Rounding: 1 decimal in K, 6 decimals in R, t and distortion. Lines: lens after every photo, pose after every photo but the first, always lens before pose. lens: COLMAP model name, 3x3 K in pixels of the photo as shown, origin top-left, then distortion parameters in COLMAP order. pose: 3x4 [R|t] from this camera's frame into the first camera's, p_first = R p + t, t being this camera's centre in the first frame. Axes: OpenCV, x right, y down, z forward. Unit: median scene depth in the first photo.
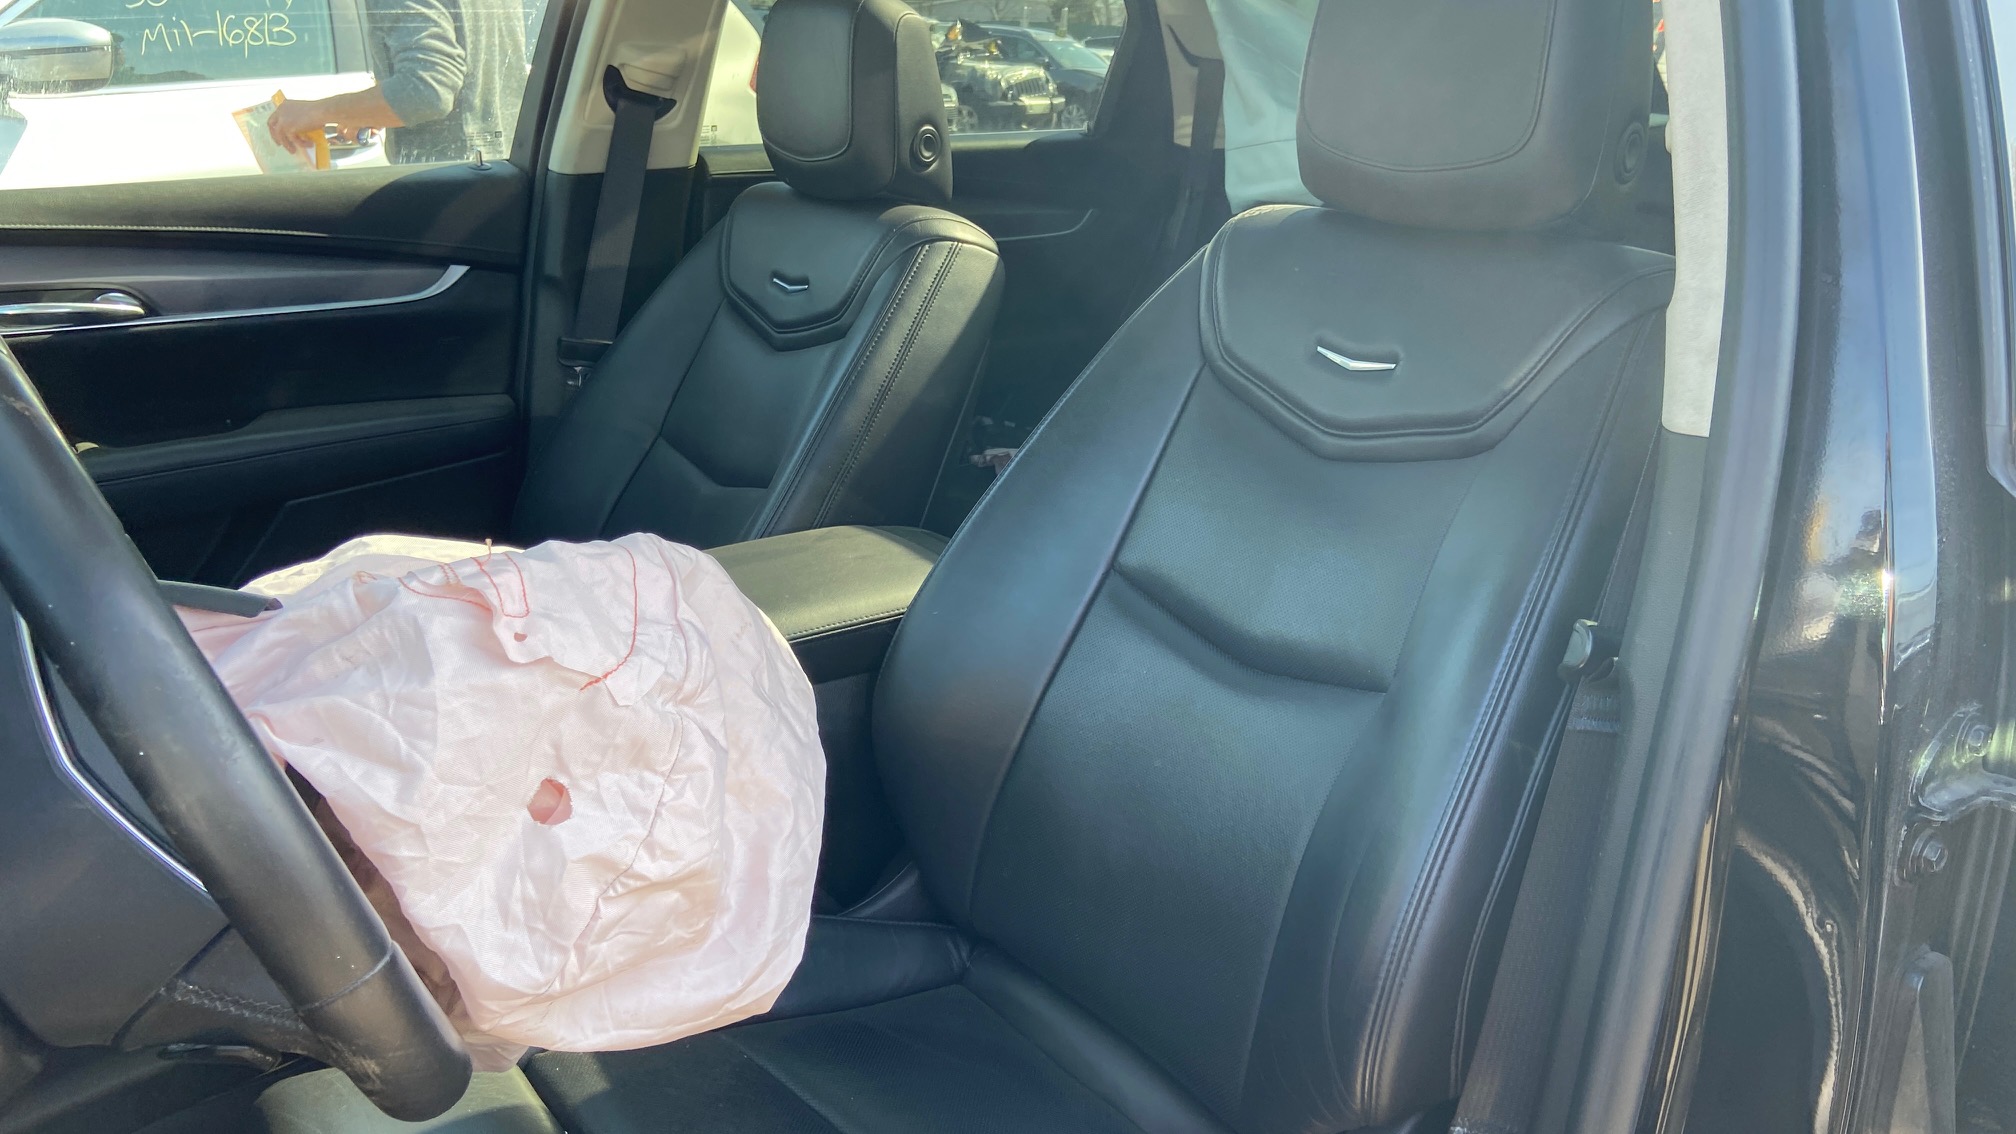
lens RADIAL K [[1523.5, 0, 1036.1], [0, 1523.5, 567.4], [0, 0, 1]] dist [0.122989, -0.159546]
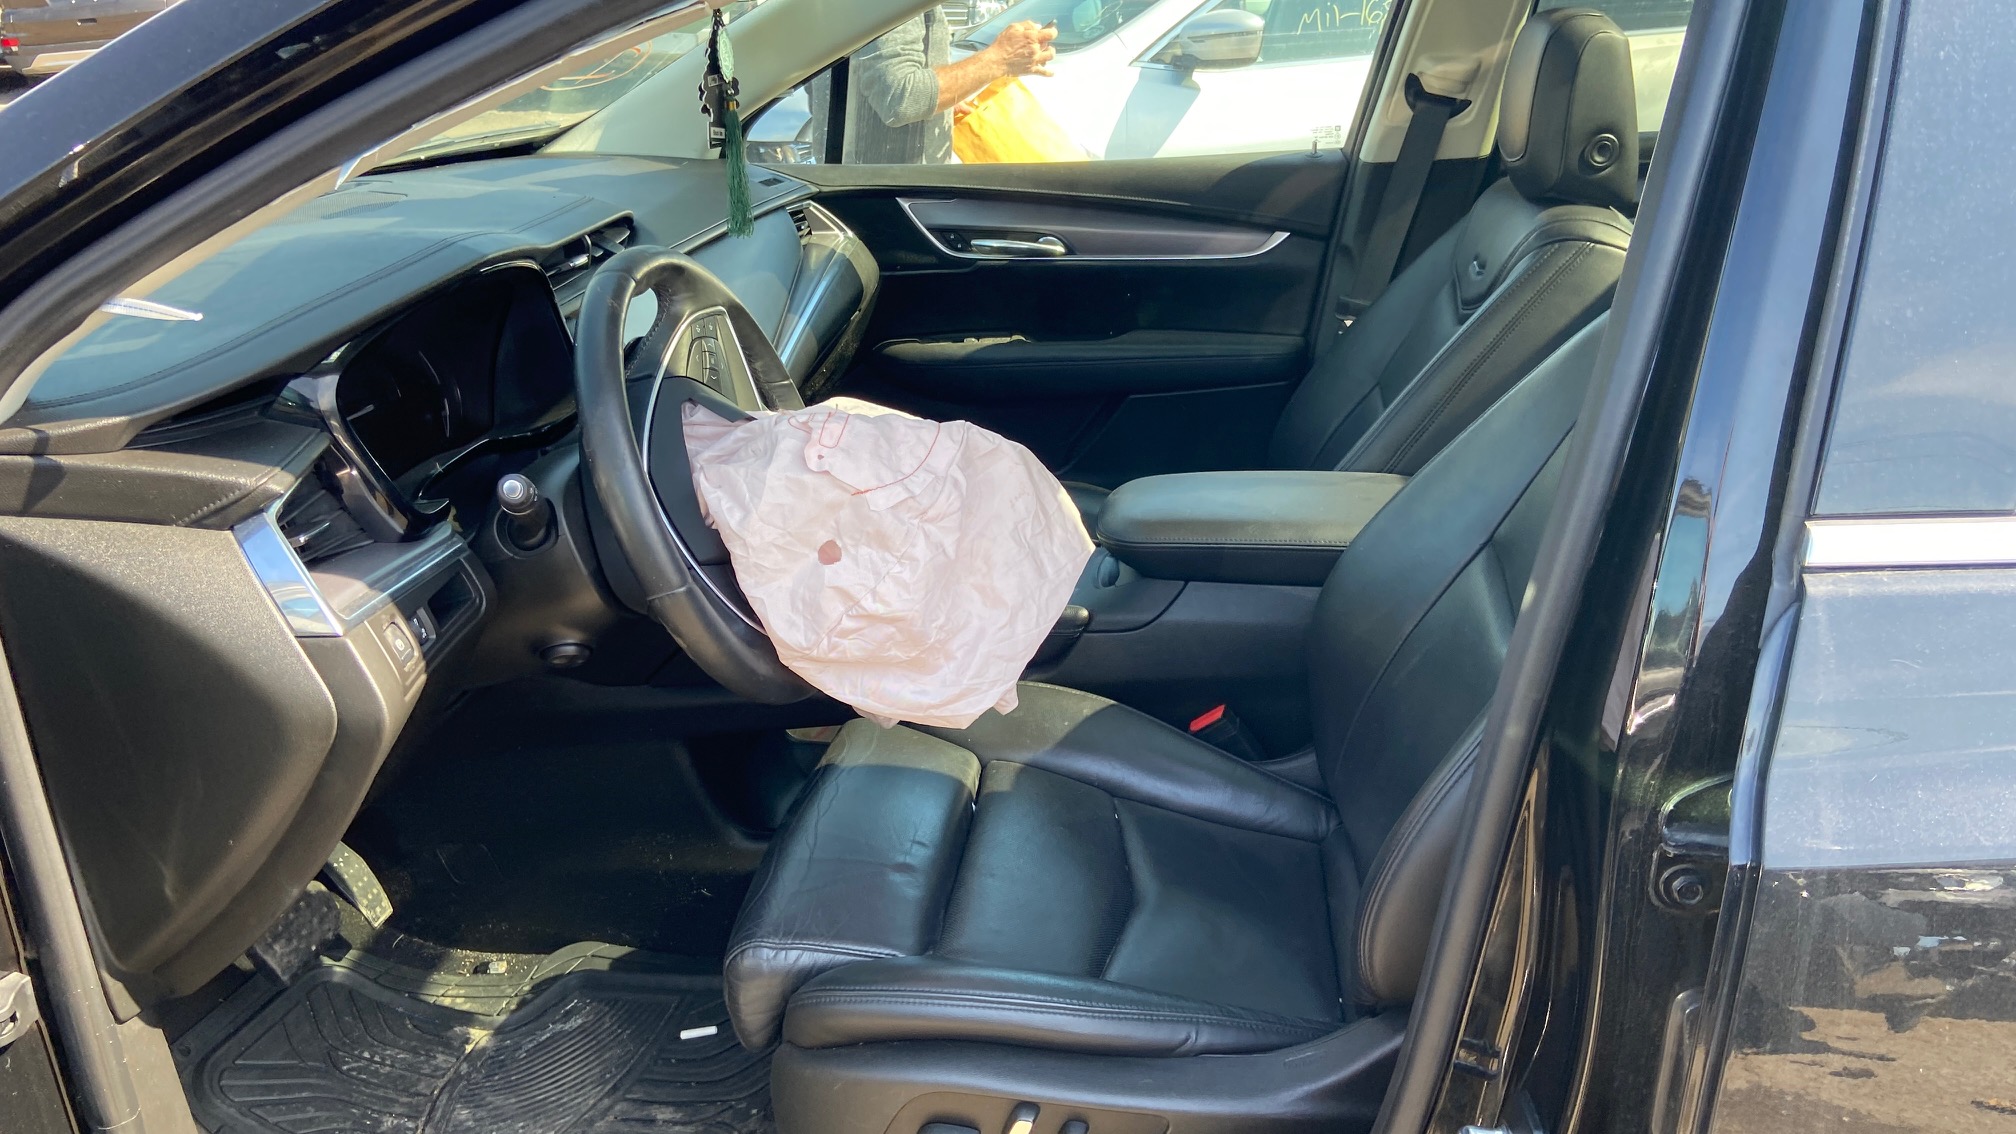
lens RADIAL K [[1523.5, 0, 1047.2], [0, 1523.5, 550.2], [0, 0, 1]] dist [0.122989, -0.159546]
pose [[0.720005, 0.212222, -0.660722, 0.420998], [-0.194755, 0.975624, 0.101138, -0.032421], [0.666080, 0.055859, 0.743786, -0.061997]]
